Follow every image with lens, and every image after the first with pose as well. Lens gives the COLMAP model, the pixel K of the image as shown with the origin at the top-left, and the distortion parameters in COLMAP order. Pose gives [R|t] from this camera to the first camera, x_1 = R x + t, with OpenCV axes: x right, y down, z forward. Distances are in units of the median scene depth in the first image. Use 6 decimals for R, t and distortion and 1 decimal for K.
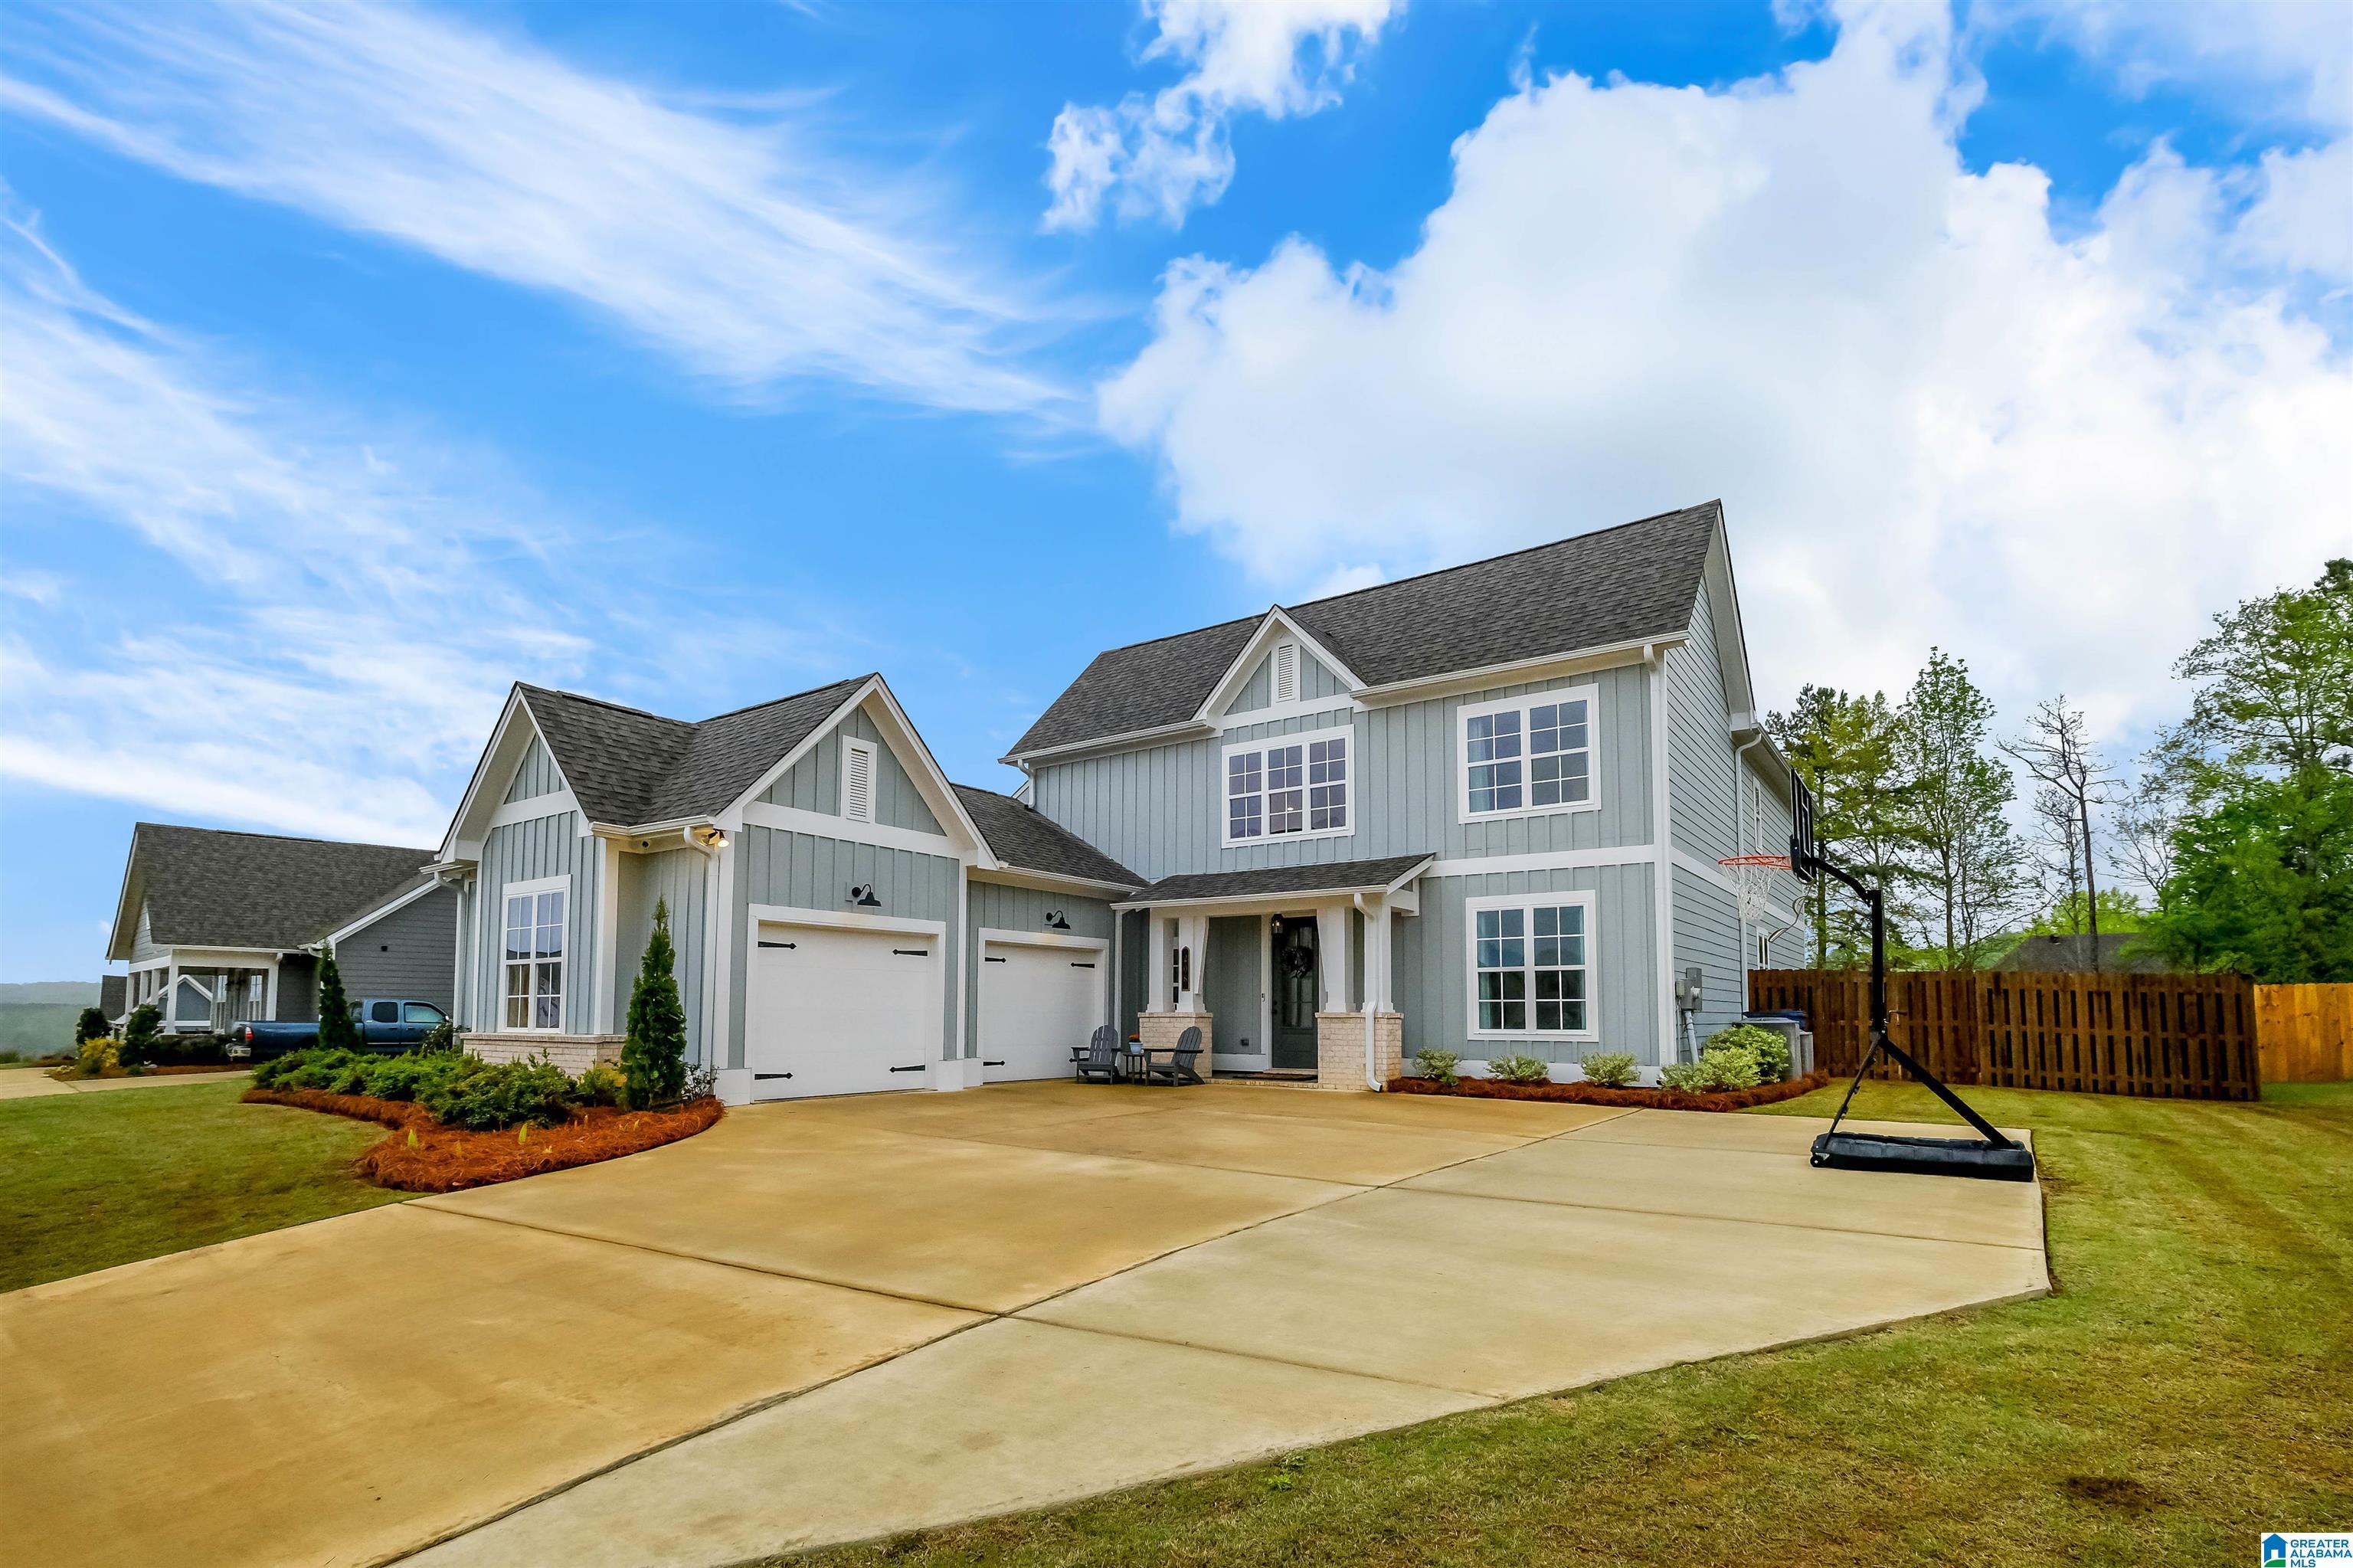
lens RADIAL K [[1058.2, 0, 1191.5], [0, 1058.2, 895.7], [0, 0, 1]] dist [0.001000, 0.000360]
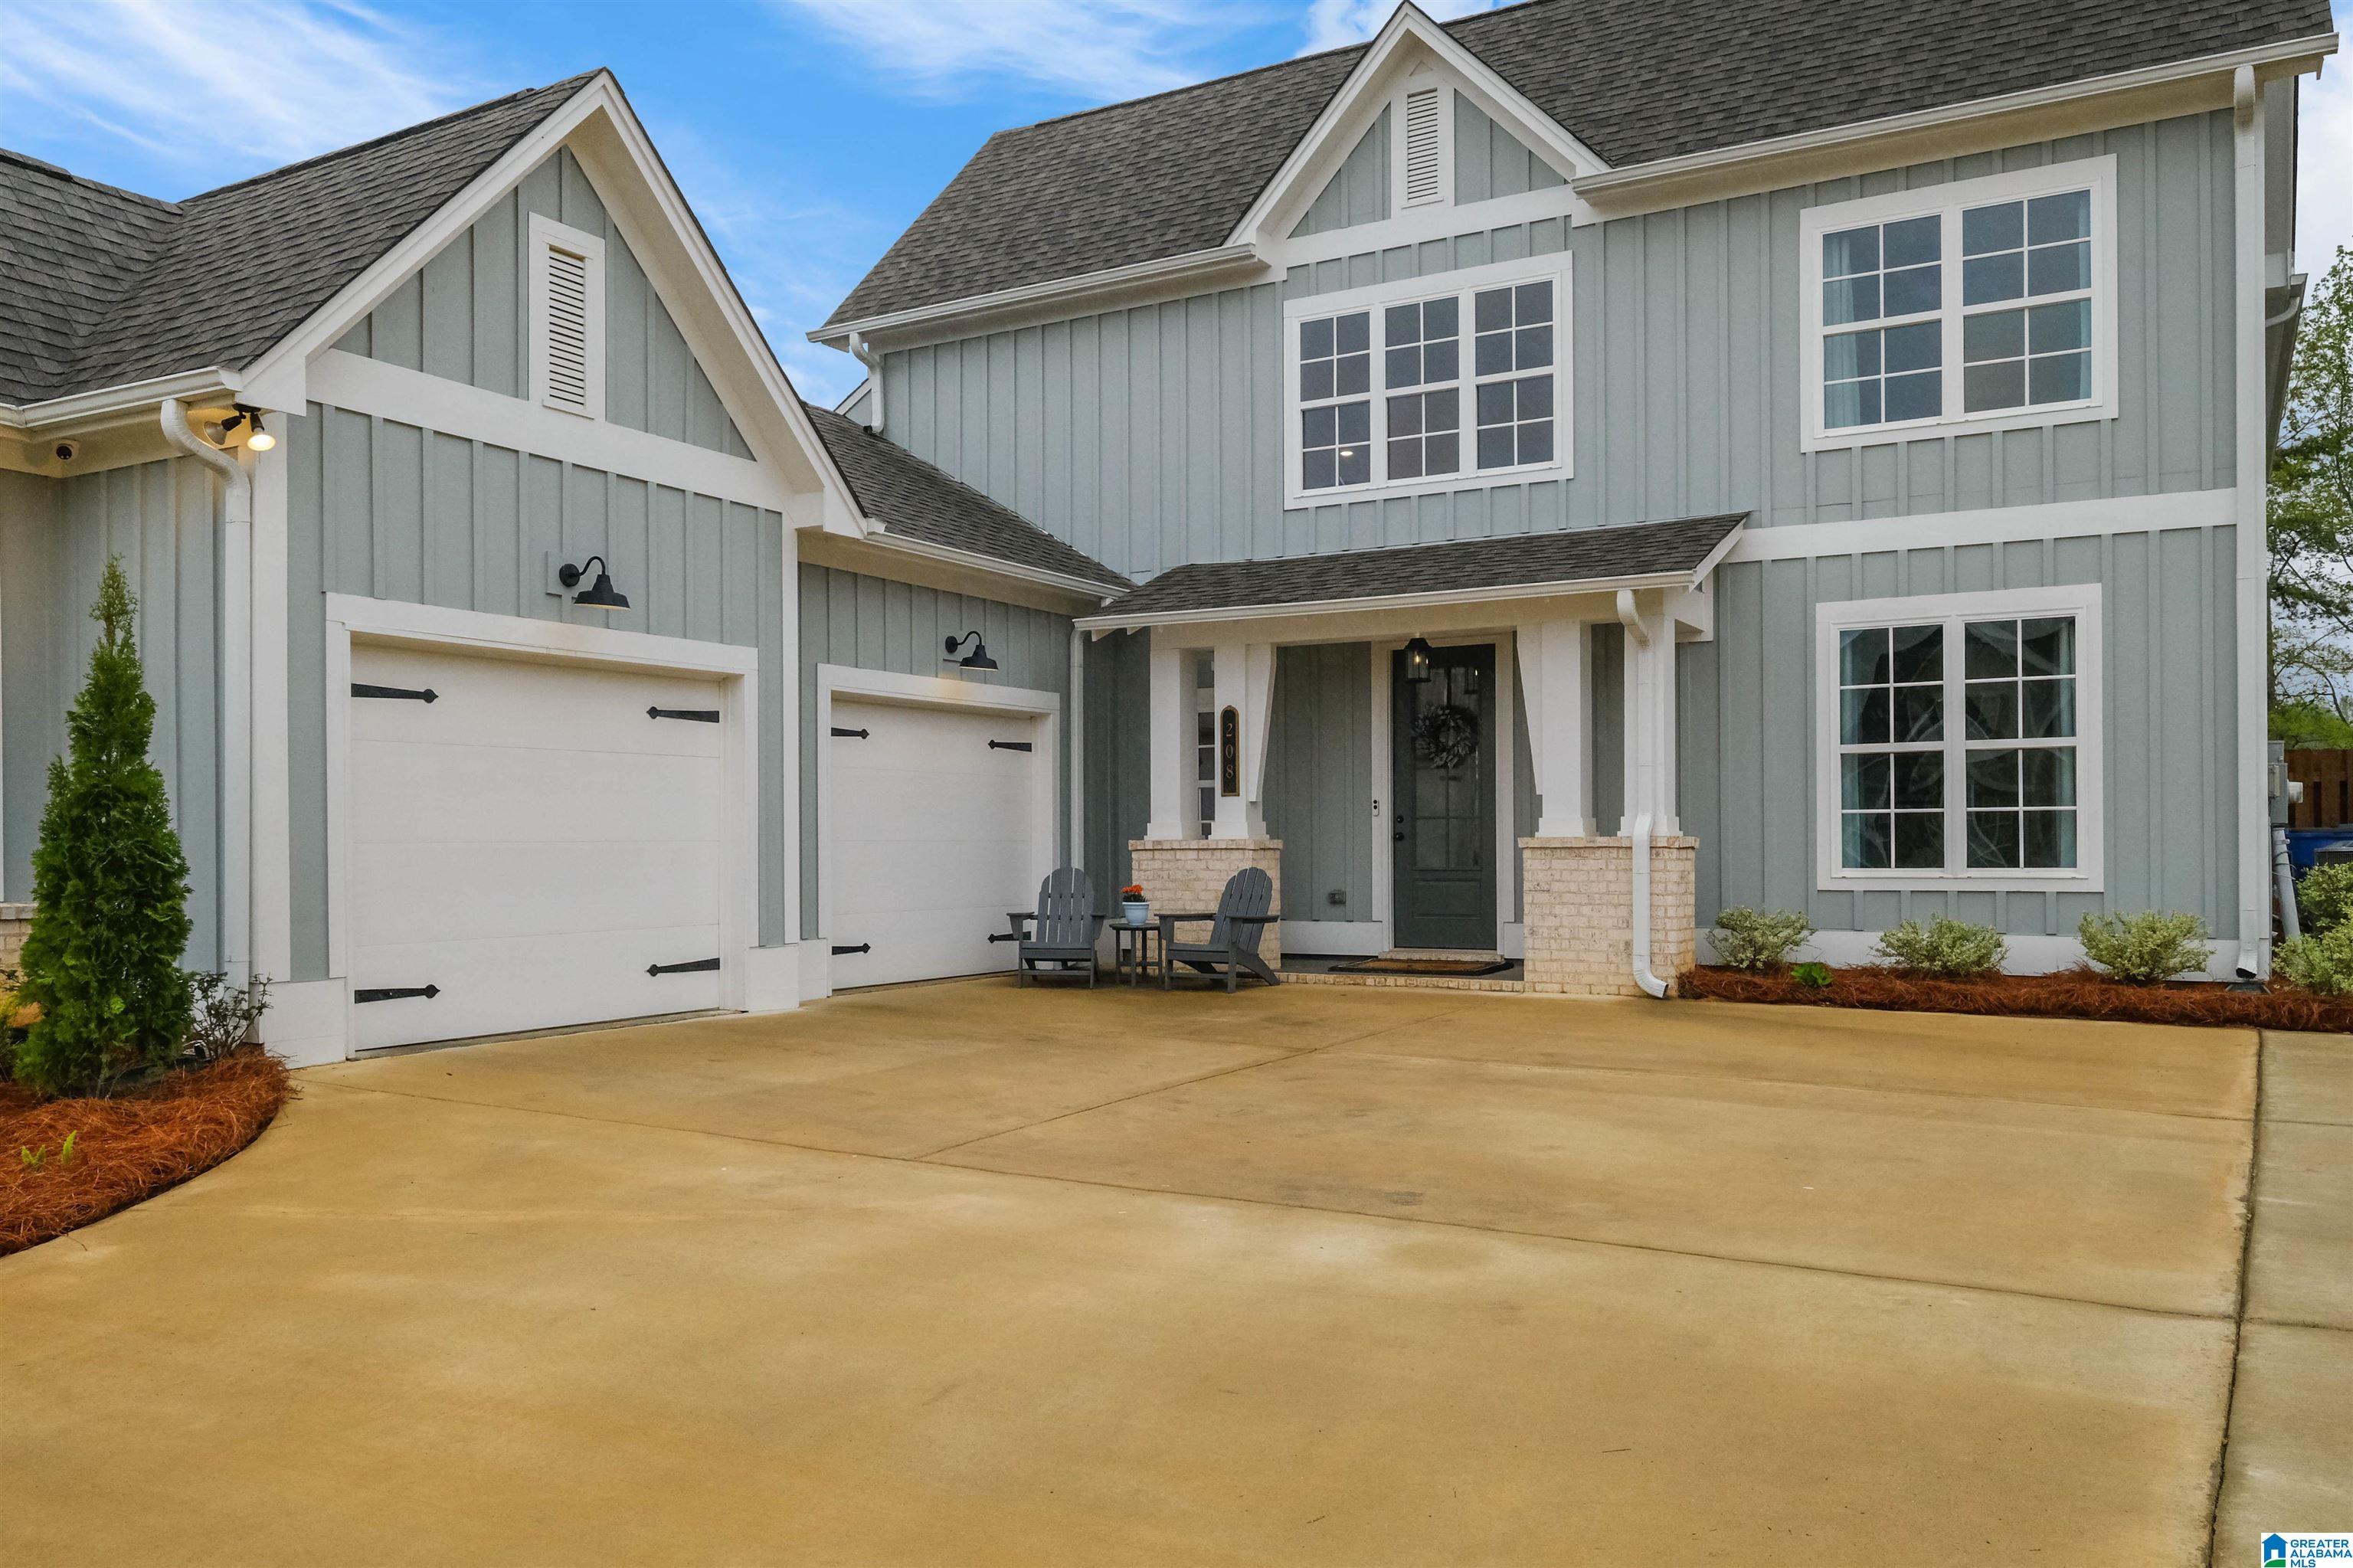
lens RADIAL K [[1774.5, 0, 1177.0], [0, 1774.5, 768.4], [0, 0, 1]] dist [0.005188, -0.005549]
pose [[0.996960, -0.005111, 0.077745, -0.112243], [-0.000395, 0.997501, 0.070647, 0.022617], [-0.077912, -0.070463, 0.994467, 0.218442]]
